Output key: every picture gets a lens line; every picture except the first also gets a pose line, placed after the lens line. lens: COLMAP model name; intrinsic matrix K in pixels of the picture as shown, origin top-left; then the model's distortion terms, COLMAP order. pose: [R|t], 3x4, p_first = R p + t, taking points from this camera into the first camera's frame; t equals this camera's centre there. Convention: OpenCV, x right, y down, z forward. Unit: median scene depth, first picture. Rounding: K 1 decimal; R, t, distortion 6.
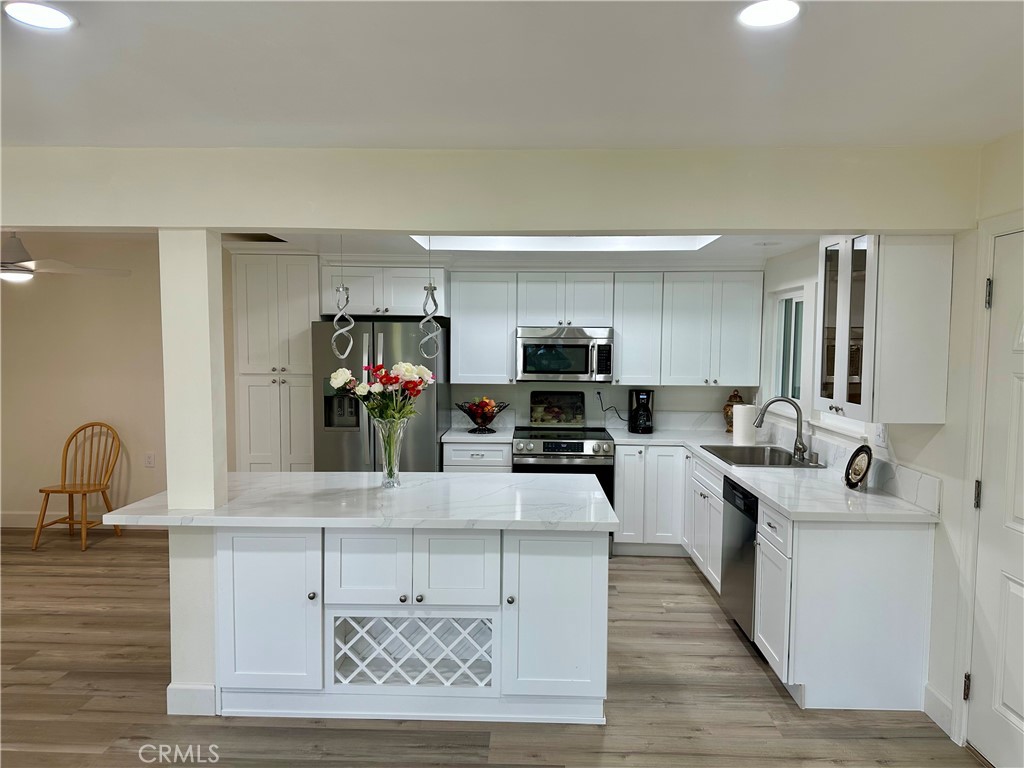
lens RADIAL K [[729.3, 0, 537.7], [0, 729.3, 384.7], [0, 0, 1]] dist [0.056747, -0.076609]
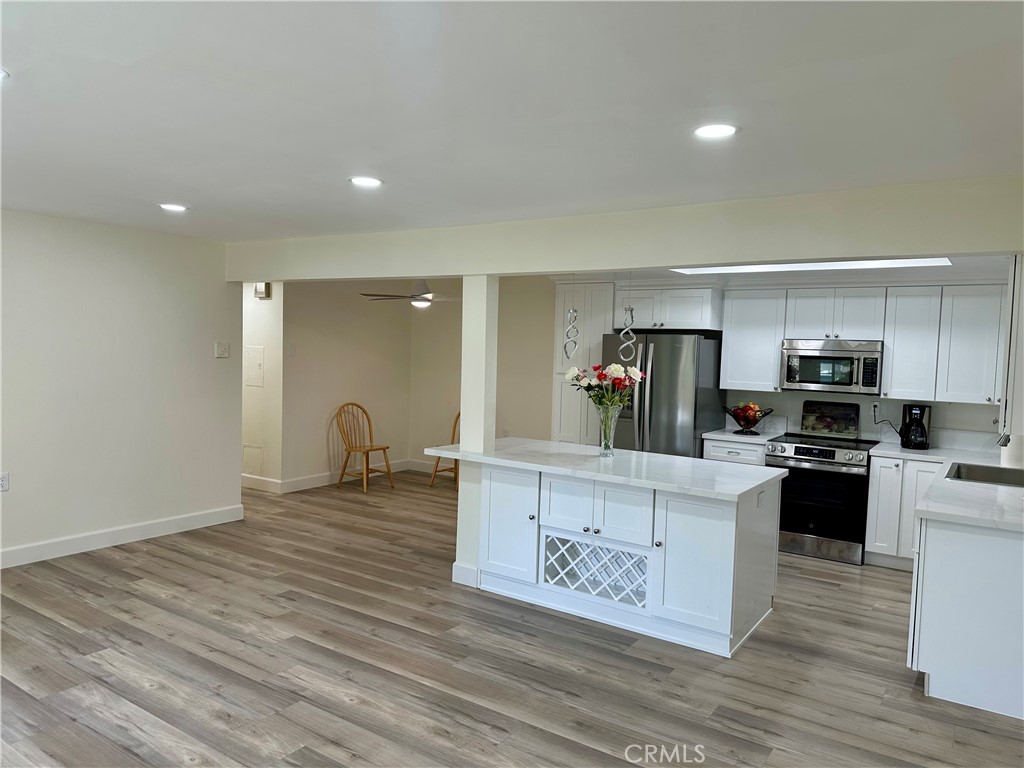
lens RADIAL K [[729.3, 0, 512.8], [0, 729.3, 378.1], [0, 0, 1]] dist [0.056747, -0.076609]
pose [[0.834268, 0.039378, -0.549951, 0.265952], [-0.055089, 0.998408, -0.012081, 0.014905], [0.548600, 0.040375, 0.835110, -0.151617]]
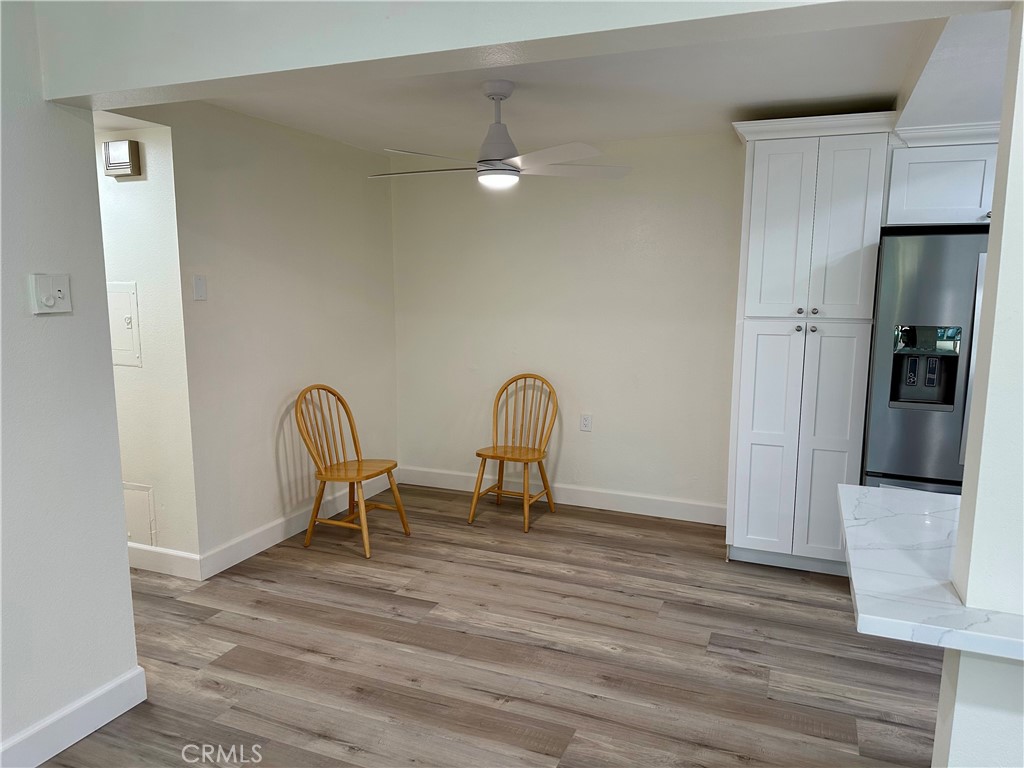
lens RADIAL K [[729.3, 0, 495.3], [0, 729.3, 386.5], [0, 0, 1]] dist [0.056747, -0.076609]
pose [[0.920825, 0.051369, -0.386579, -0.420342], [-0.017401, 0.995711, 0.090862, -0.009761], [0.389589, -0.076941, 0.917769, 0.314955]]
